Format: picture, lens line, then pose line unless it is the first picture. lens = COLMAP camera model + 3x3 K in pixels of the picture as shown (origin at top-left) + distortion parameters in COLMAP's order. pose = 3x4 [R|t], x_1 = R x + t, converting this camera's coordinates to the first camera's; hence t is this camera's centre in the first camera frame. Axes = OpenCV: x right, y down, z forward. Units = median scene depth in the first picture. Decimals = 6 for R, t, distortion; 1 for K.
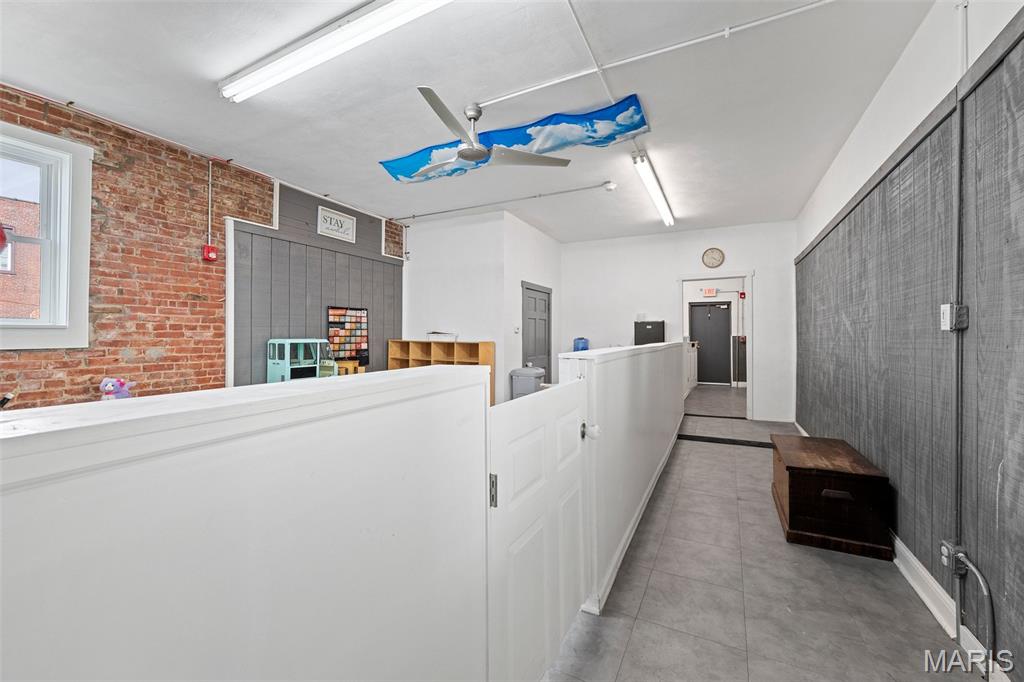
lens RADIAL K [[406.3, 0, 519.0], [0, 406.3, 329.2], [0, 0, 1]] dist [0.001919, -0.000326]
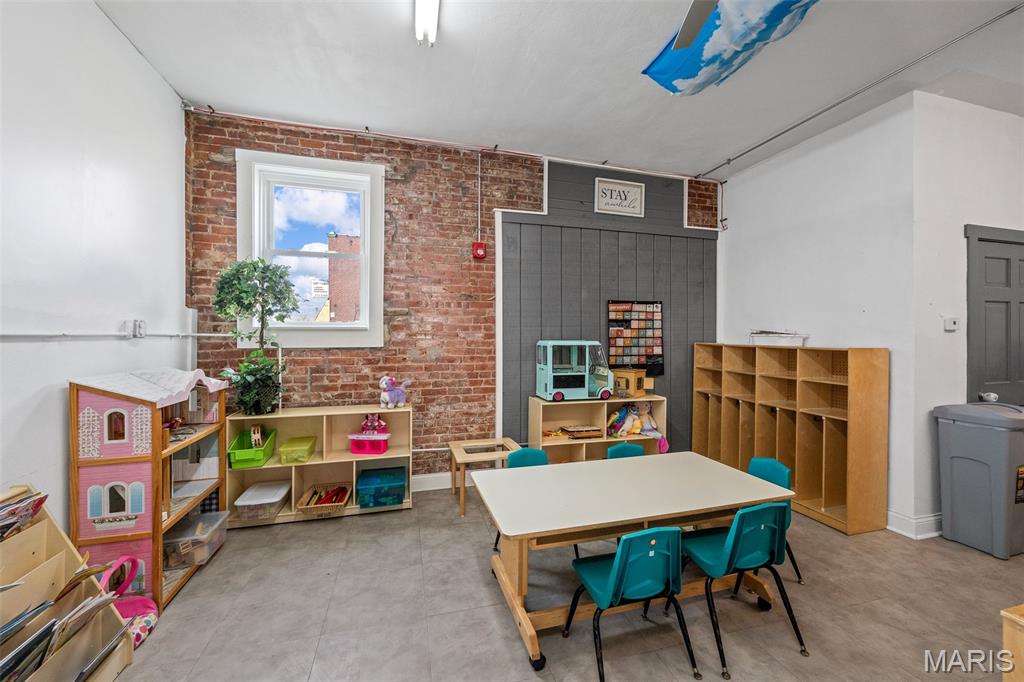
lens RADIAL K [[406.3, 0, 515.8], [0, 406.3, 337.2], [0, 0, 1]] dist [0.001919, -0.000326]
pose [[0.676523, 0.000419, -0.736422, 0.001019], [0.010487, 0.999893, 0.010202, 0.007576], [0.736347, -0.014624, 0.676446, 0.361753]]
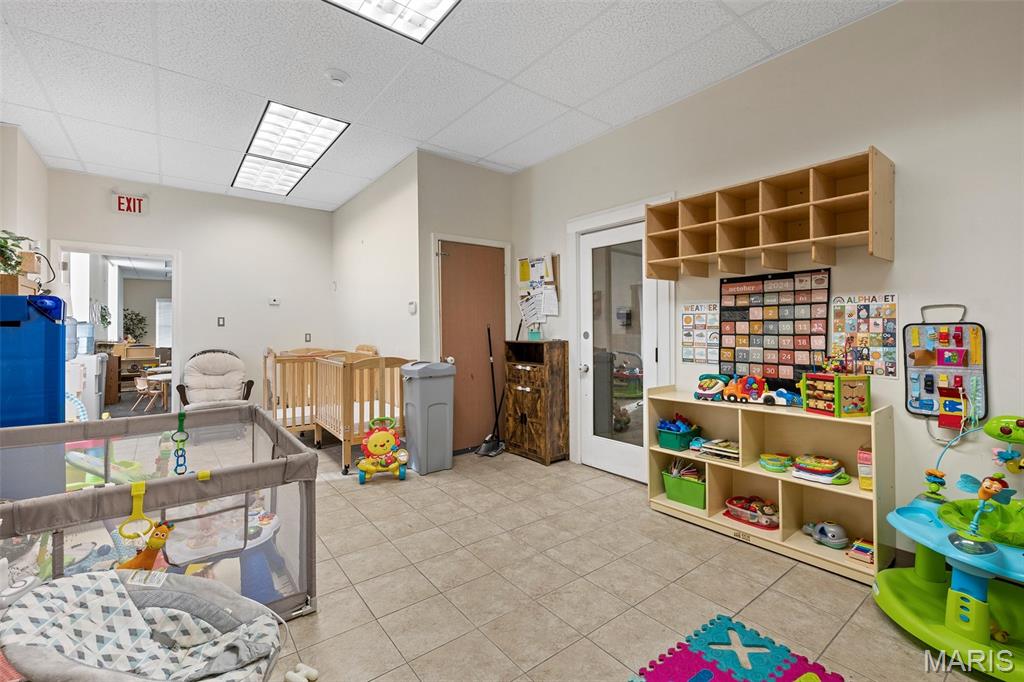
lens RADIAL K [[445.7, 0, 511.8], [0, 445.7, 322.4], [0, 0, 1]] dist [0.001797, -0.000025]
pose [[-0.428637, -0.017314, -0.903311, 0.222362], [0.005610, 0.999746, -0.021825, 0.014759], [0.903460, -0.014423, -0.428431, 1.144132]]
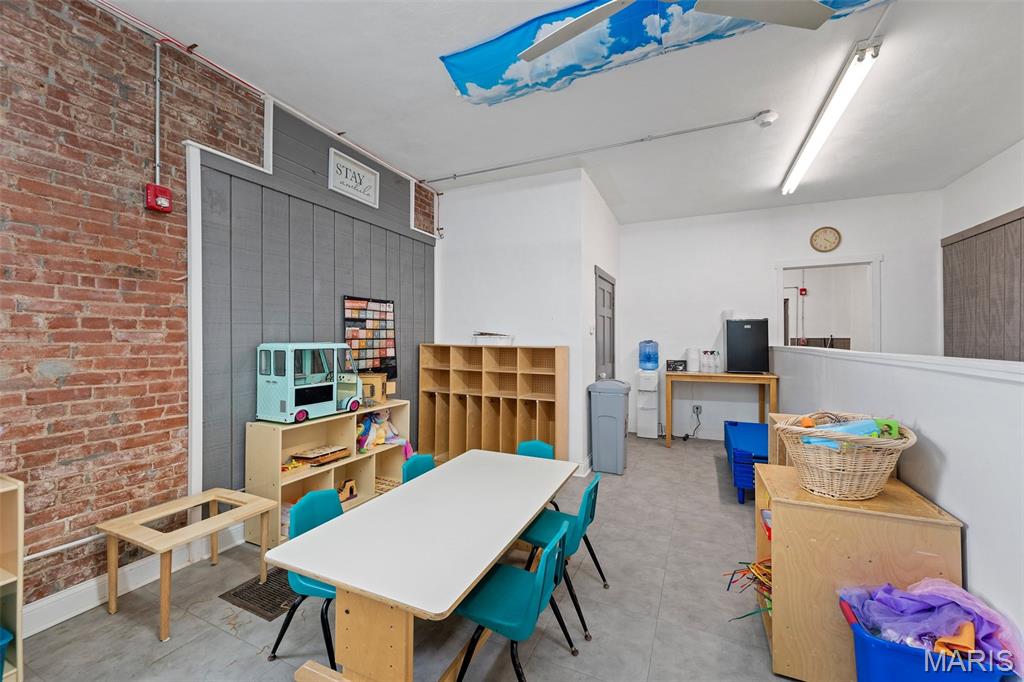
lens RADIAL K [[406.3, 0, 518.8], [0, 406.3, 336.7], [0, 0, 1]] dist [0.001919, -0.000326]
pose [[0.999260, -0.001885, 0.038412, -0.226308], [0.001453, 0.999935, 0.011272, 0.007084], [-0.038431, -0.011208, 0.999198, 0.337071]]
